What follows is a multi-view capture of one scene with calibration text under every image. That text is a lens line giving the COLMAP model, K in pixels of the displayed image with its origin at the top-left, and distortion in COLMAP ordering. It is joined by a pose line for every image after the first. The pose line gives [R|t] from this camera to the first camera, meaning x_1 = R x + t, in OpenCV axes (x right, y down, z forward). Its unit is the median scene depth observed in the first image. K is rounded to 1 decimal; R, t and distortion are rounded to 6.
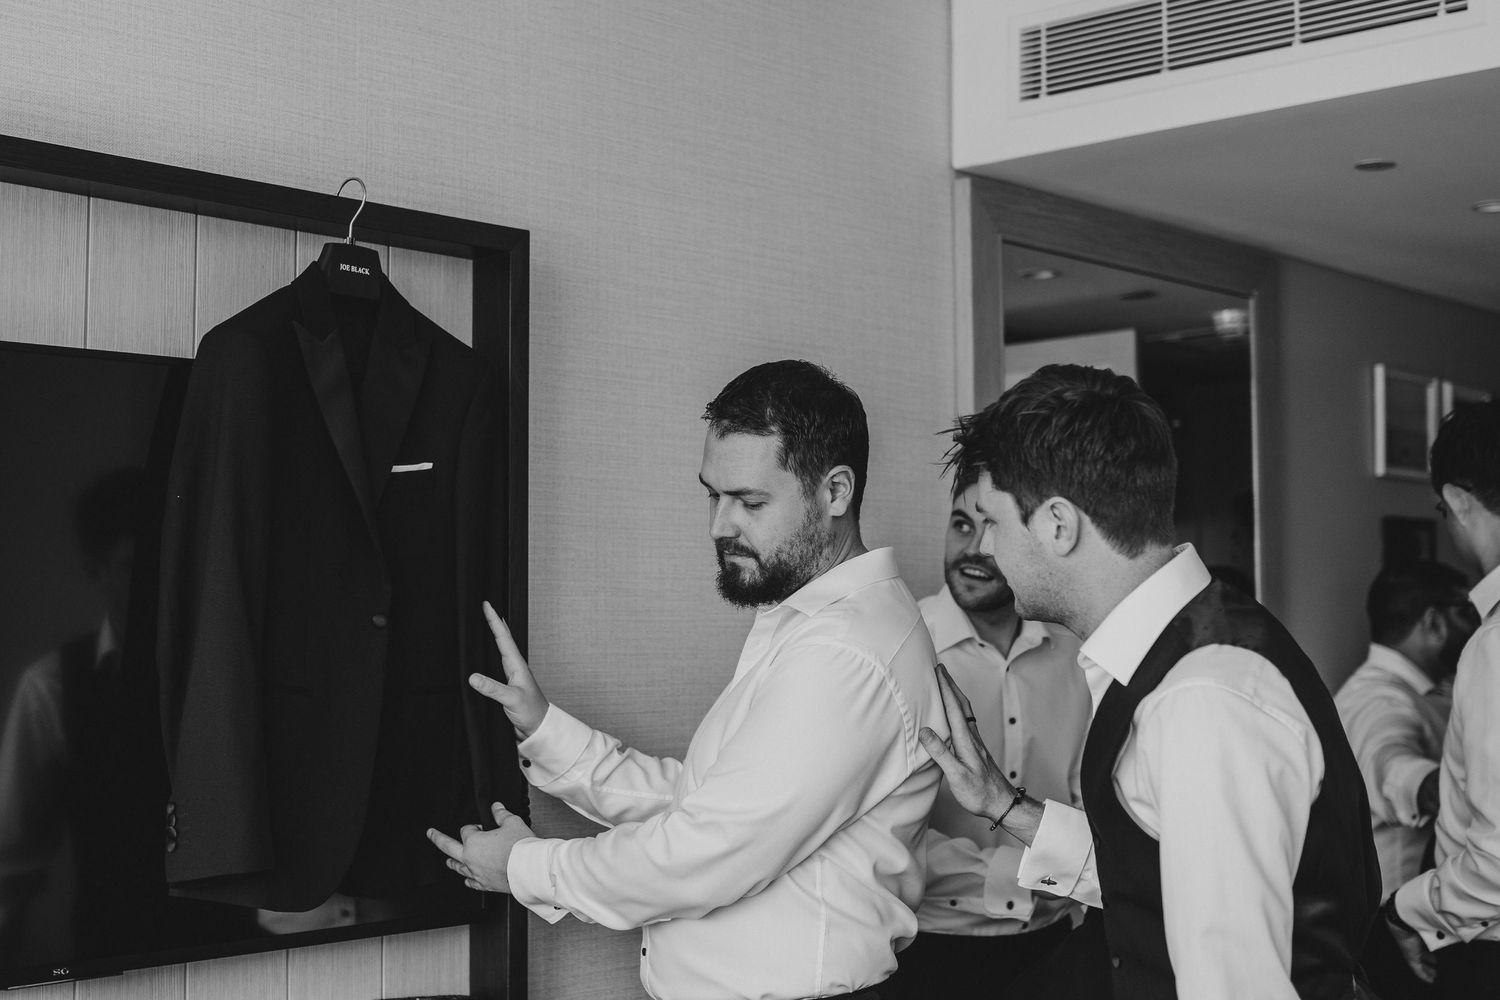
lens RADIAL K [[2203.8, 0, 763.1], [0, 2203.8, 490.3], [0, 0, 1]] dist [-0.003474, 0.000000]
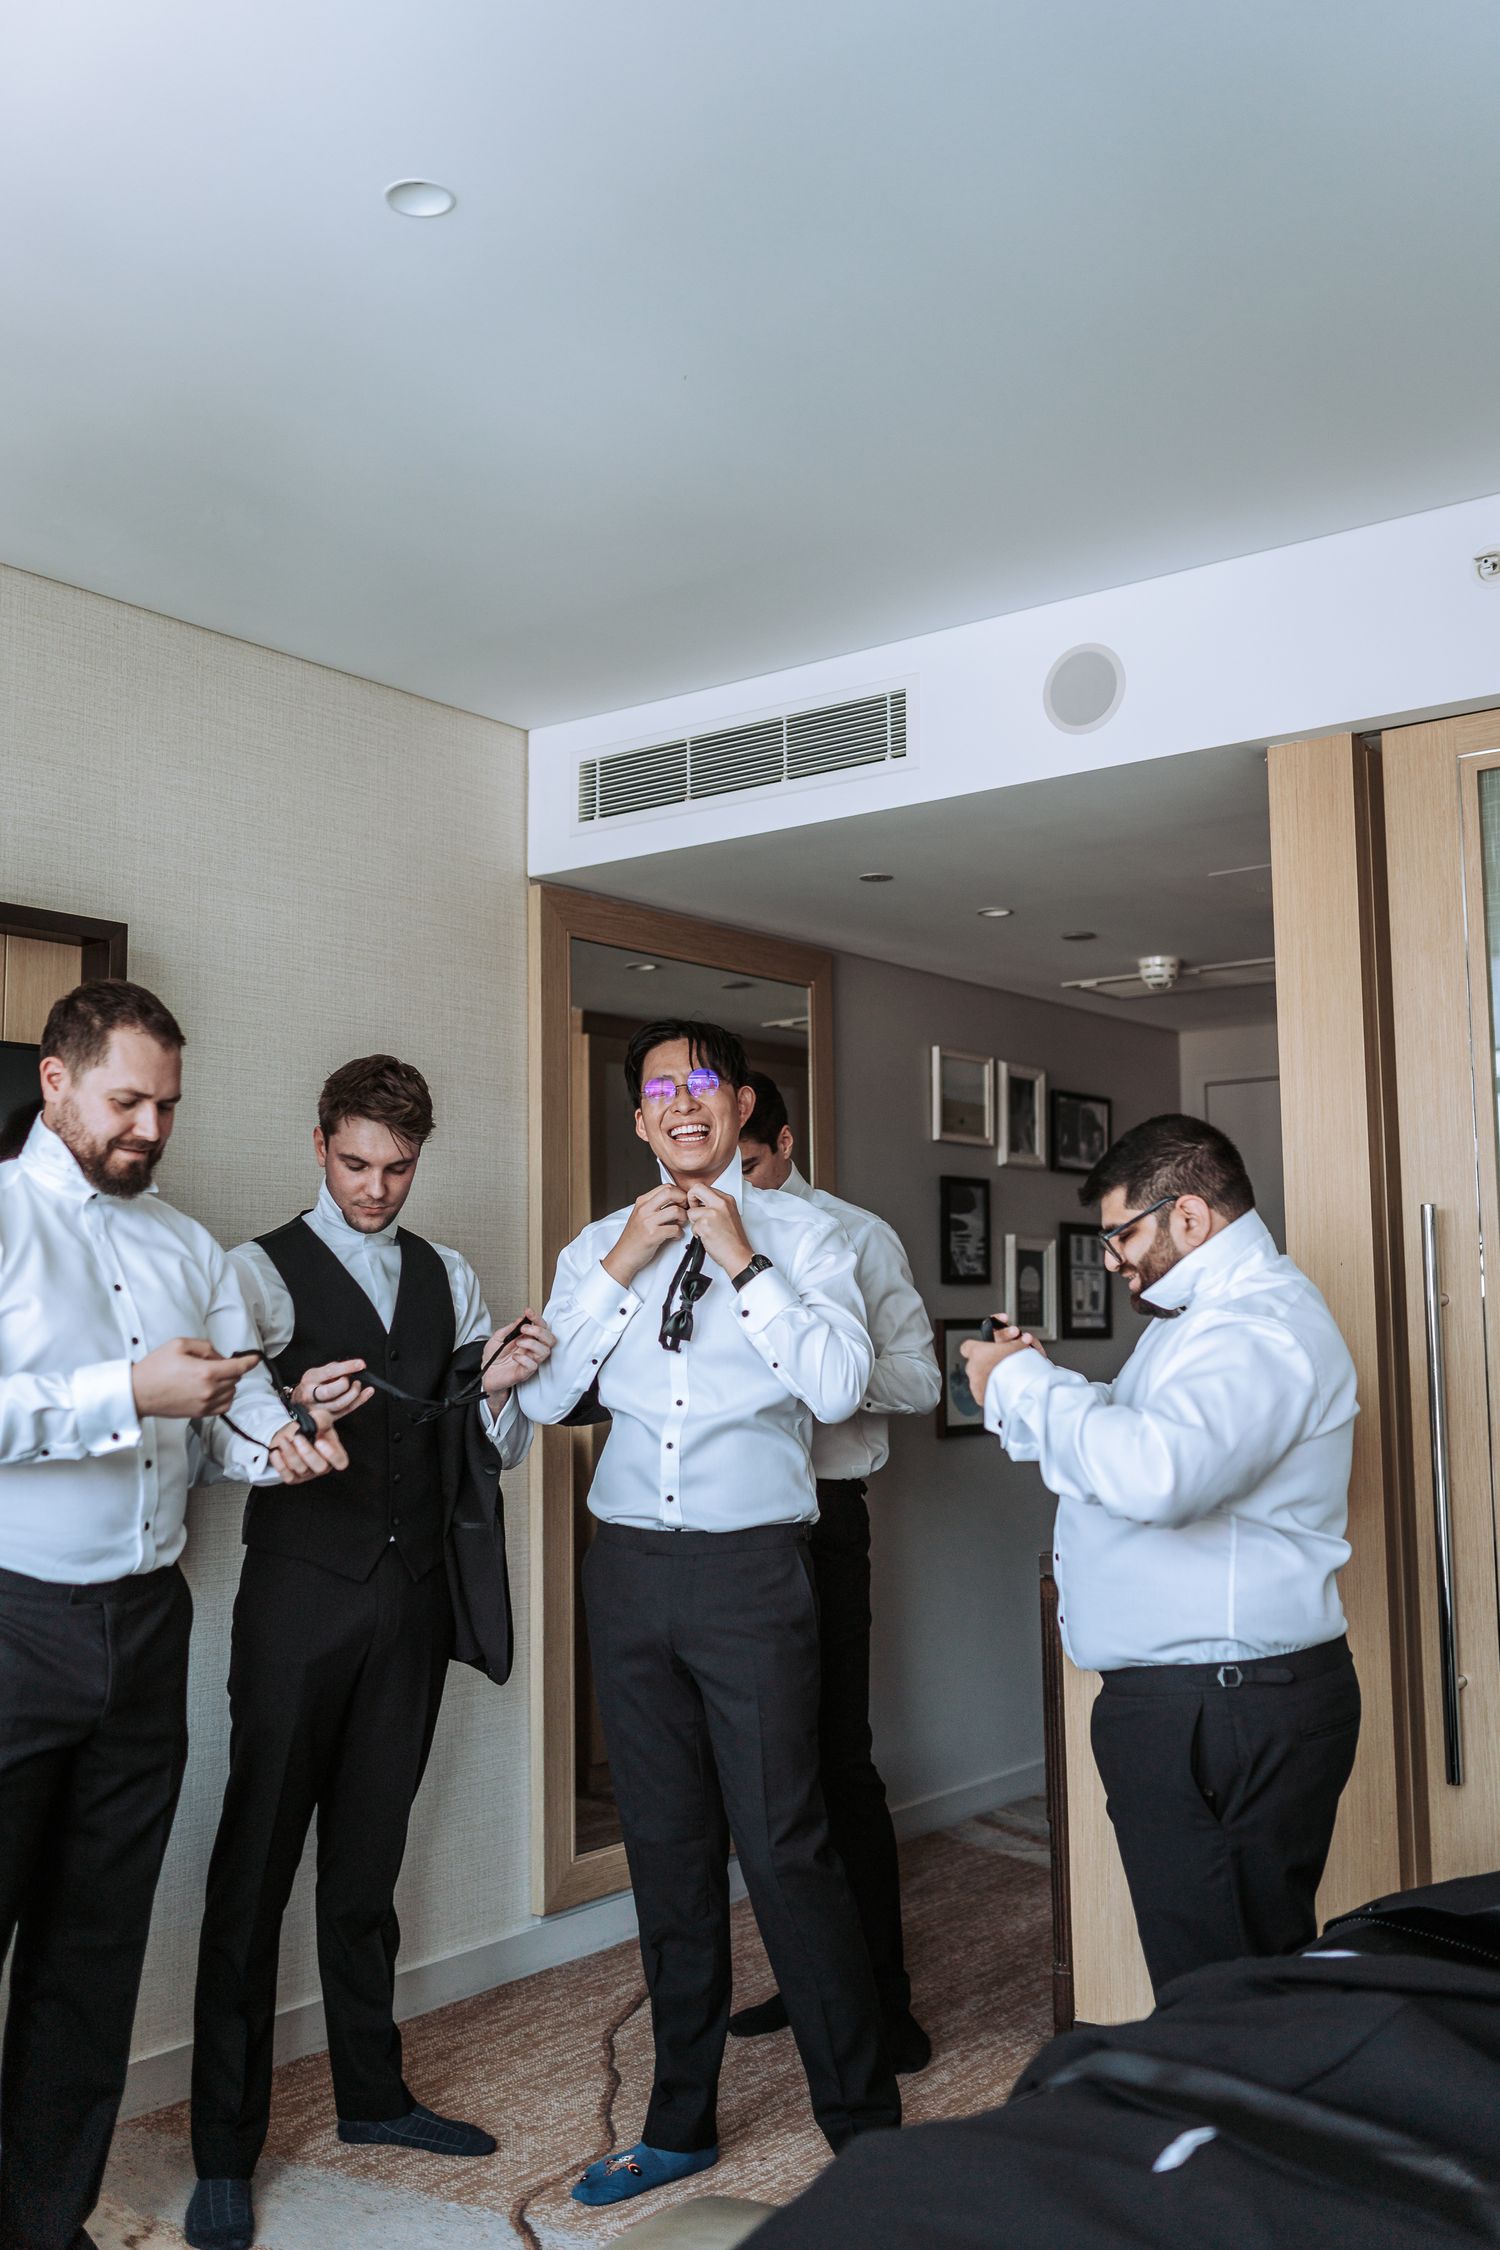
lens RADIAL K [[2162.3, 0, 747.5], [0, 2162.3, 1129.7], [0, 0, 1]] dist [0.003833, 0.000000]
pose [[0.996257, 0.001904, 0.086417, 0.115336], [0.000369, 0.999654, -0.026286, 0.025024], [-0.086437, 0.026219, 0.995912, -0.197952]]
